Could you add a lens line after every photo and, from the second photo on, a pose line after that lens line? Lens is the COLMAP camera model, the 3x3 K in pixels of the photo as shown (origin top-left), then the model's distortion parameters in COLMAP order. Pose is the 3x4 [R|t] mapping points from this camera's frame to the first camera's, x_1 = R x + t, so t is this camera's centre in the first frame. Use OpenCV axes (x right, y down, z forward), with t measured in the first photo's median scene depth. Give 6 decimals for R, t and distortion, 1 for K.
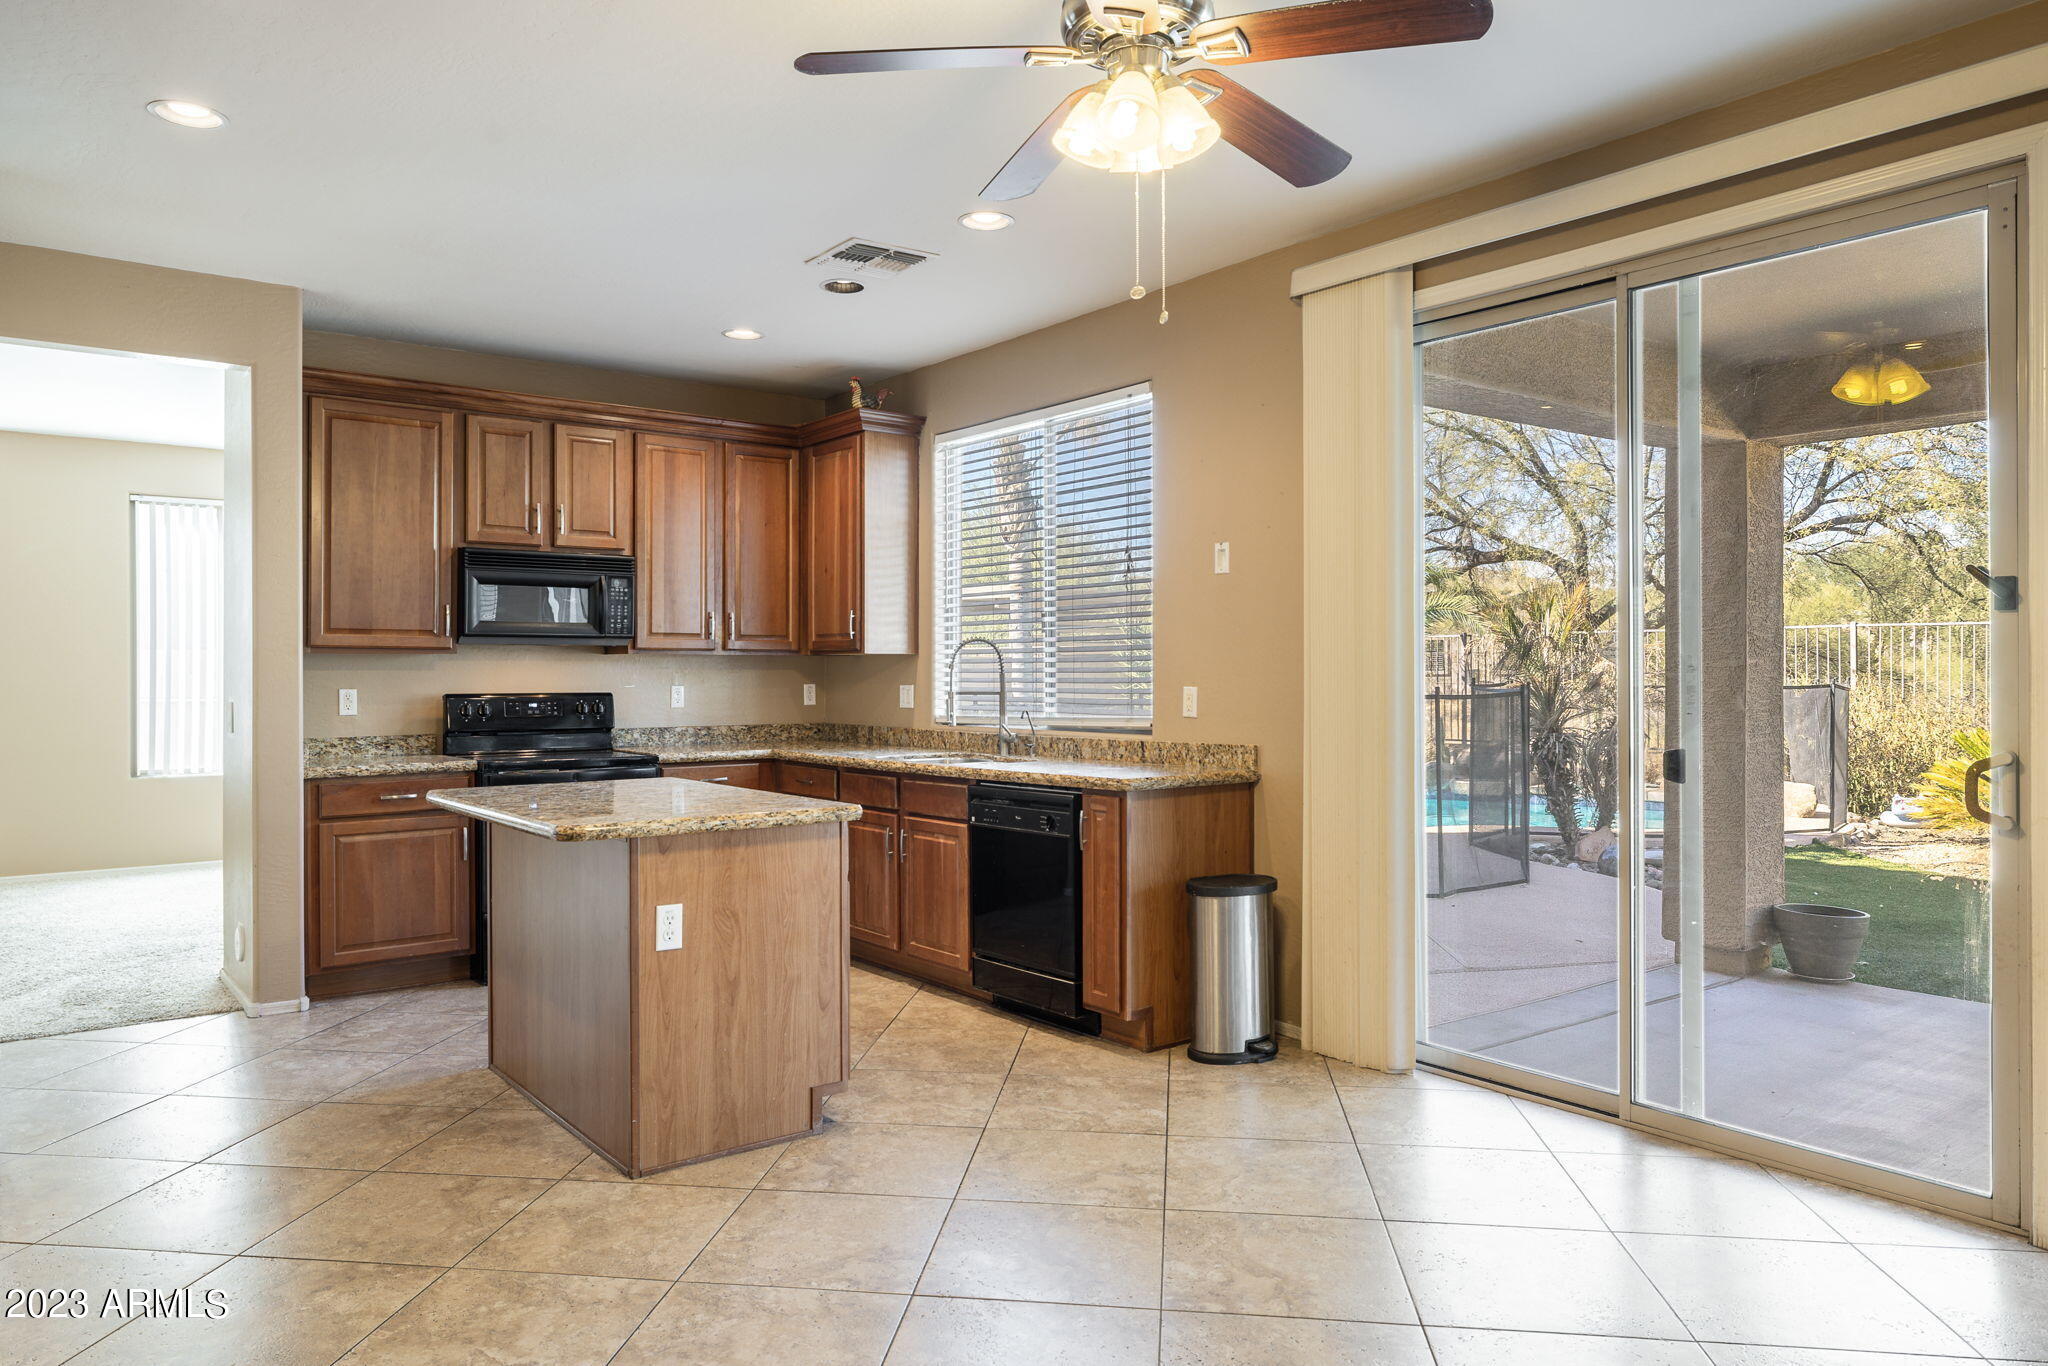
lens RADIAL K [[1299.0, 0, 1010.3], [0, 1299.0, 676.3], [0, 0, 1]] dist [-0.002904, -0.002548]
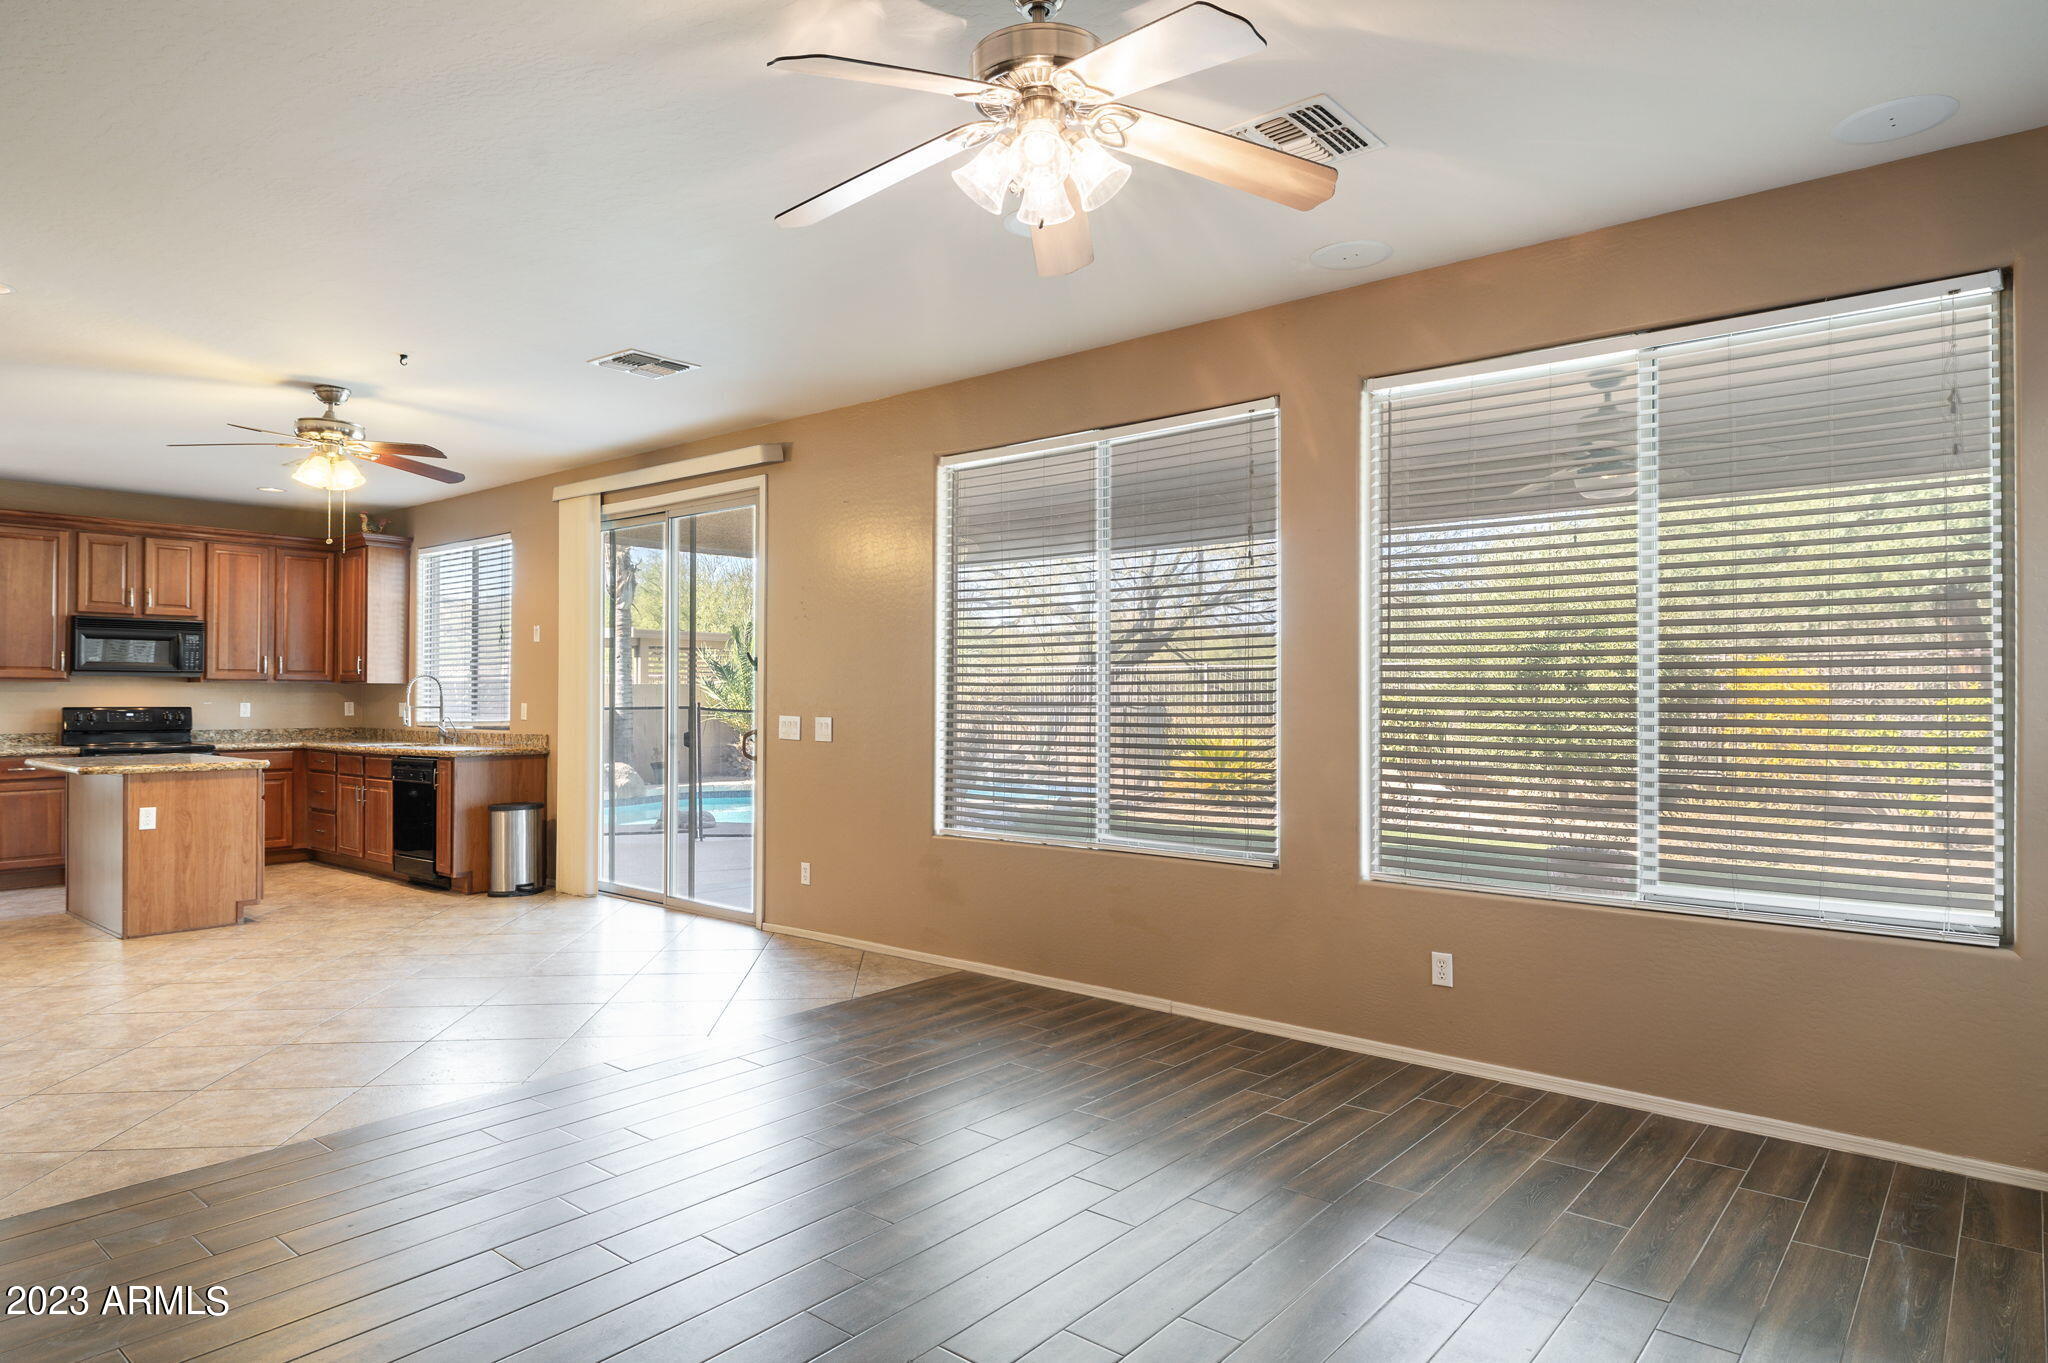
lens RADIAL K [[1168.9, 0, 1041.0], [0, 1168.9, 692.6], [0, 0, 1]] dist [0.003641, -0.003297]
pose [[0.975599, 0.004959, 0.219502, 0.422157], [-0.003613, 0.999972, -0.006532, 0.000967], [-0.219528, 0.005580, 0.975590, -0.663859]]
